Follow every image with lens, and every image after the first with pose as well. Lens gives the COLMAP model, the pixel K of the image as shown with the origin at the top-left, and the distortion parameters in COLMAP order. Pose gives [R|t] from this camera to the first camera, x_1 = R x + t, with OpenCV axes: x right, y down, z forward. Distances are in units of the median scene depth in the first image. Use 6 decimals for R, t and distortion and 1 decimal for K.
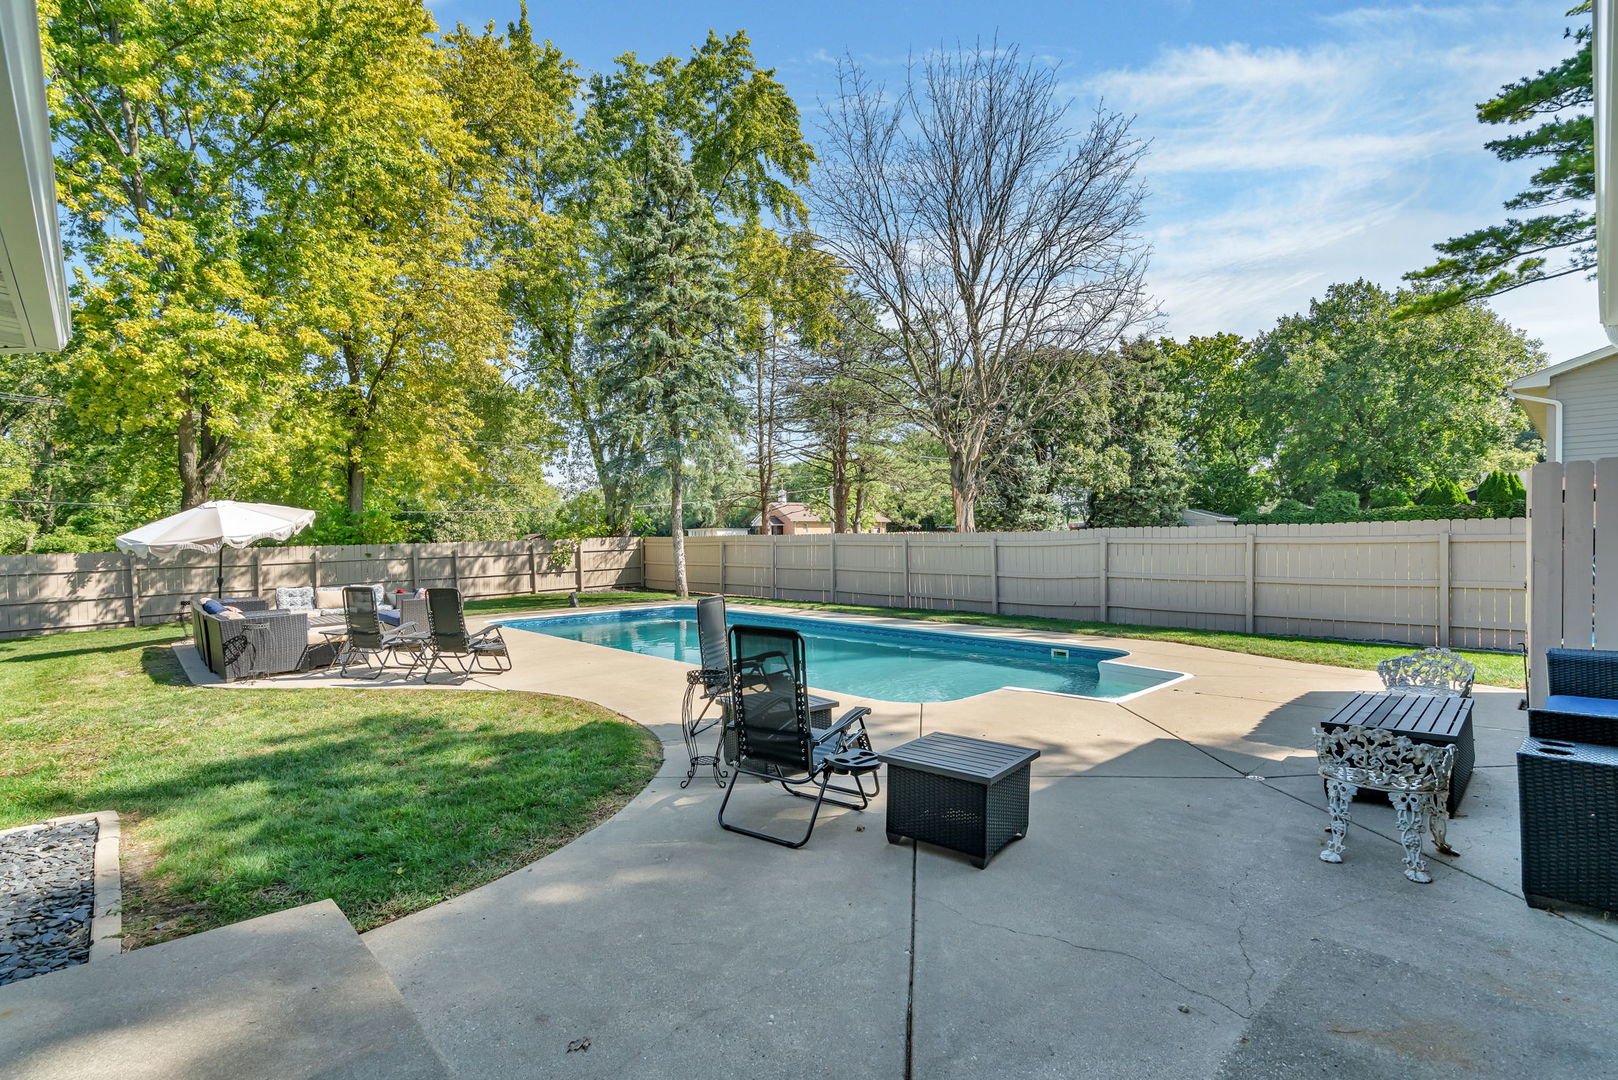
lens RADIAL K [[765.3, 0, 801.0], [0, 765.3, 523.7], [0, 0, 1]] dist [-0.002956, -0.000150]
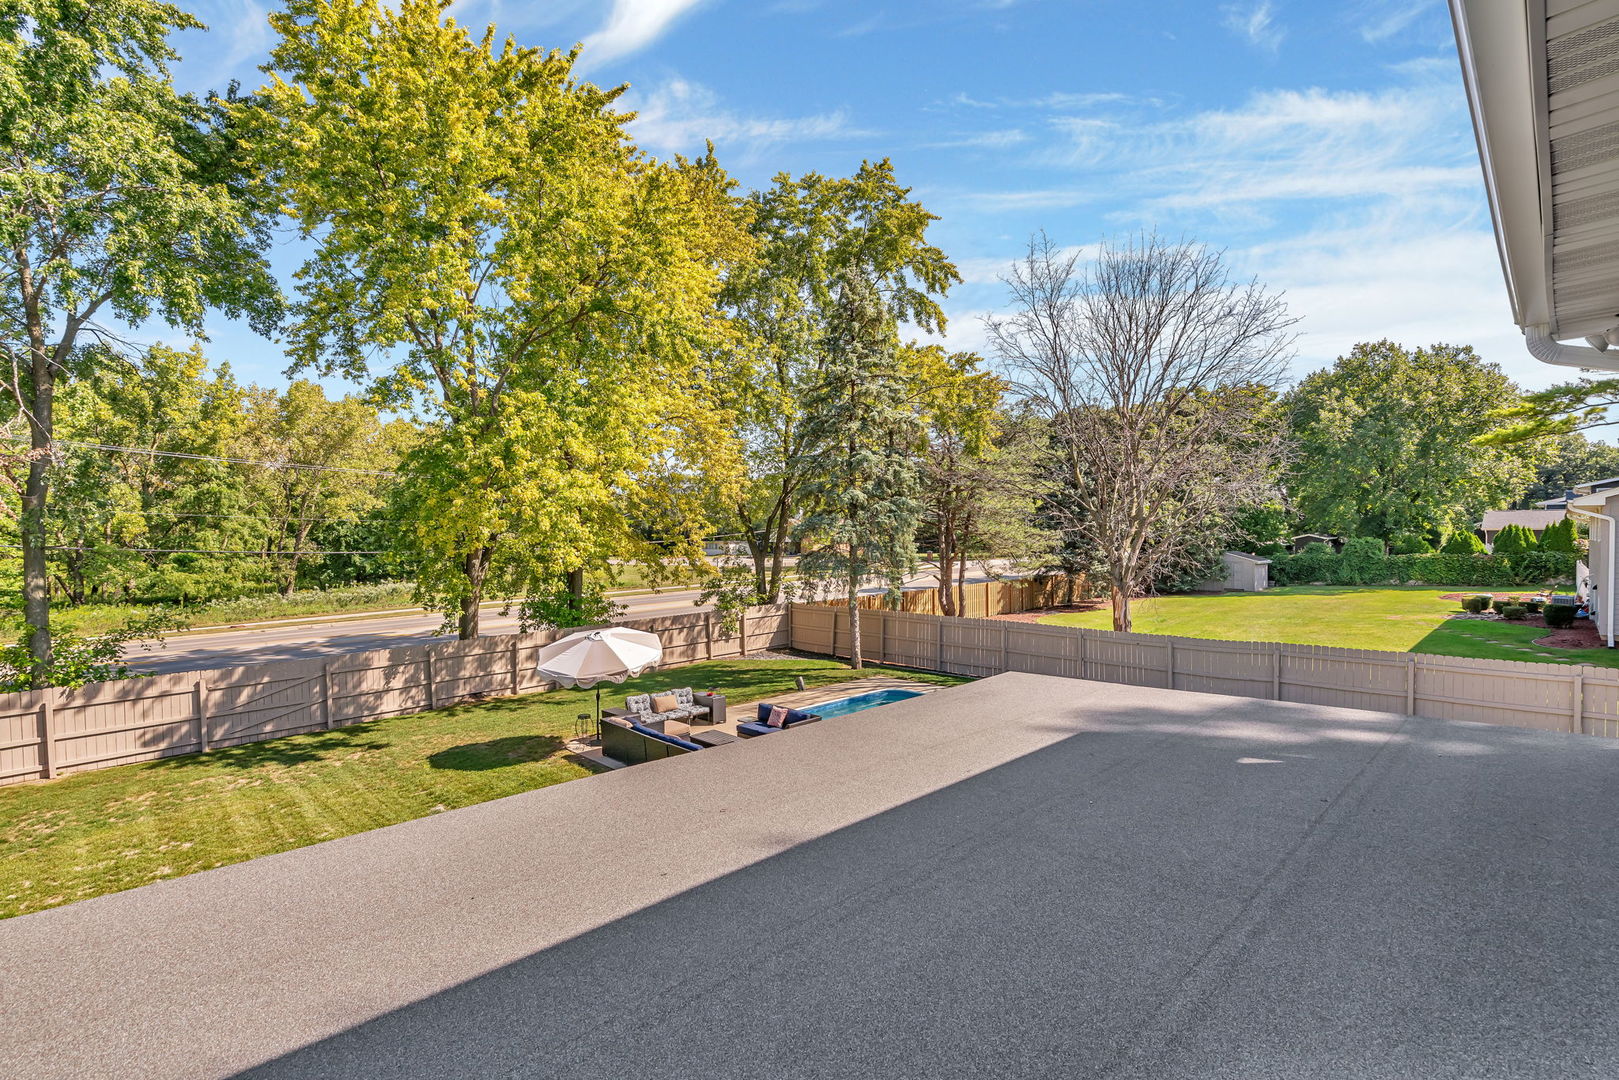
lens RADIAL K [[755.3, 0, 815.4], [0, 755.3, 533.8], [0, 0, 1]] dist [0.001299, 0.000477]
pose [[0.999571, 0.003077, 0.029124, -0.212043], [-0.003391, 0.999937, 0.010746, -0.100246], [-0.029090, -0.010840, 0.999518, -0.114052]]
